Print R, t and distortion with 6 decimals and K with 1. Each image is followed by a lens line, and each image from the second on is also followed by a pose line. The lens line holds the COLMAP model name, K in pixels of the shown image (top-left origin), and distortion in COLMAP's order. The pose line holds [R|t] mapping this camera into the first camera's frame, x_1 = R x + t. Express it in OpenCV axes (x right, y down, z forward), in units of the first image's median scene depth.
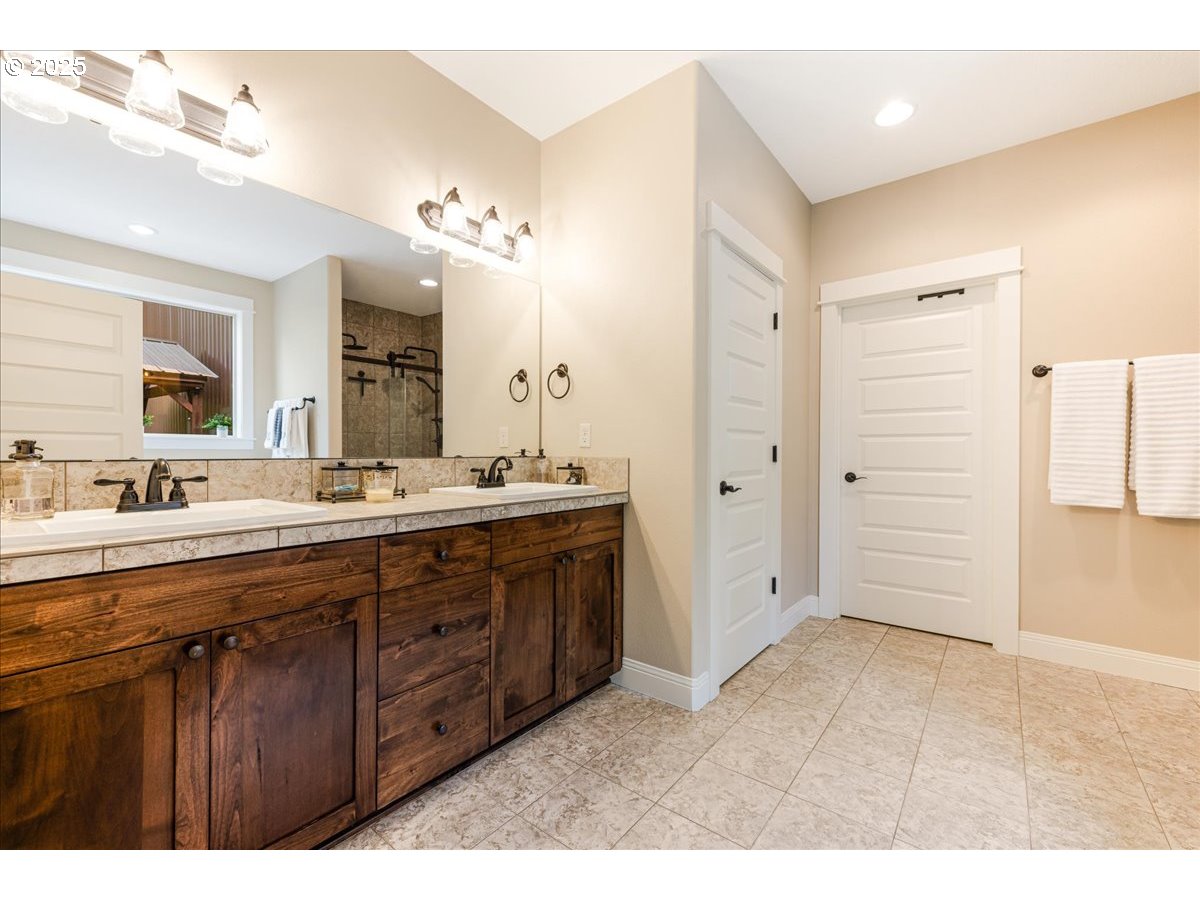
lens RADIAL K [[499.4, 0, 598.1], [0, 499.4, 454.9], [0, 0, 1]] dist [0.000151, 0.000056]
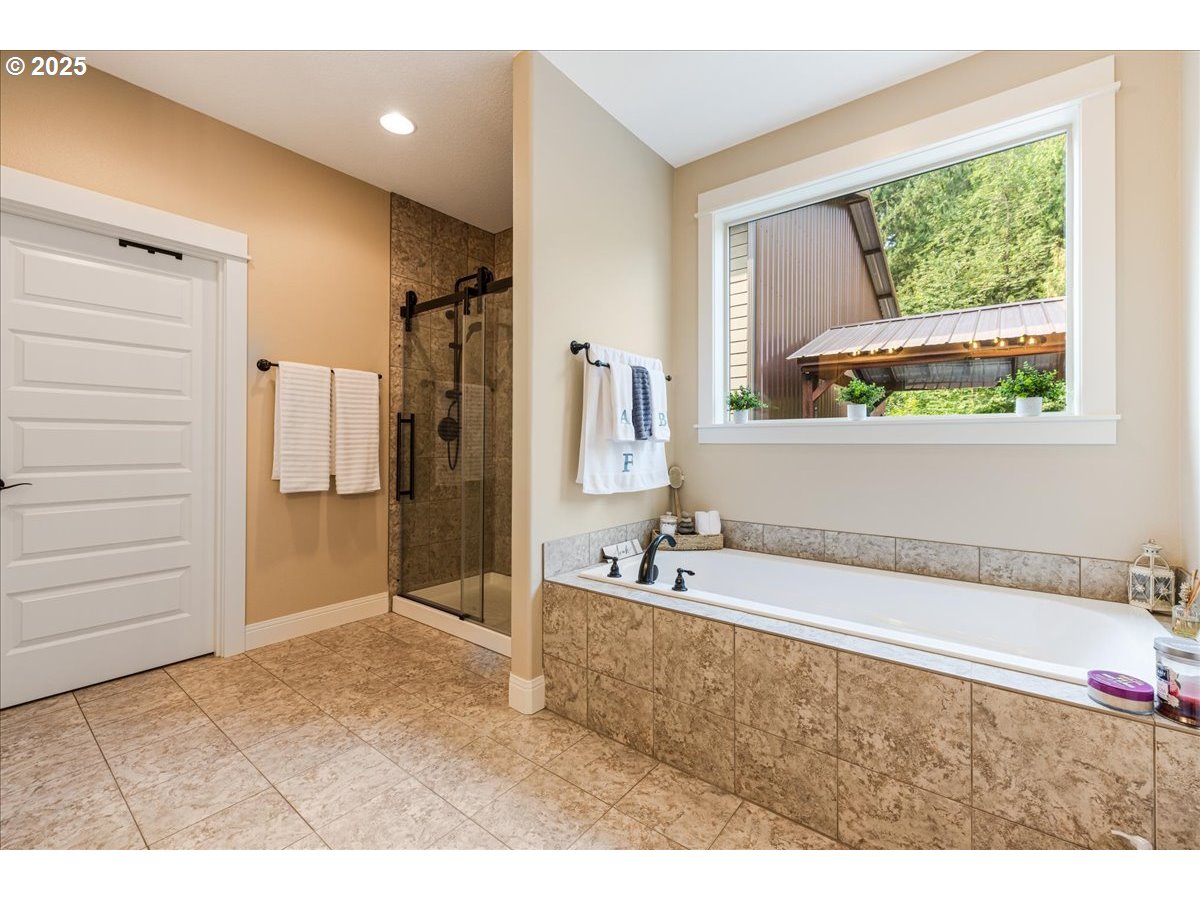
lens RADIAL K [[497.5, 0, 598.4], [0, 497.5, 443.4], [0, 0, 1]] dist [-0.000116, -0.000017]
pose [[-0.011113, 0.000923, 0.999938, -0.148415], [0.005630, 0.999984, -0.000861, -0.002203], [-0.999922, 0.005620, -0.011118, 0.330285]]
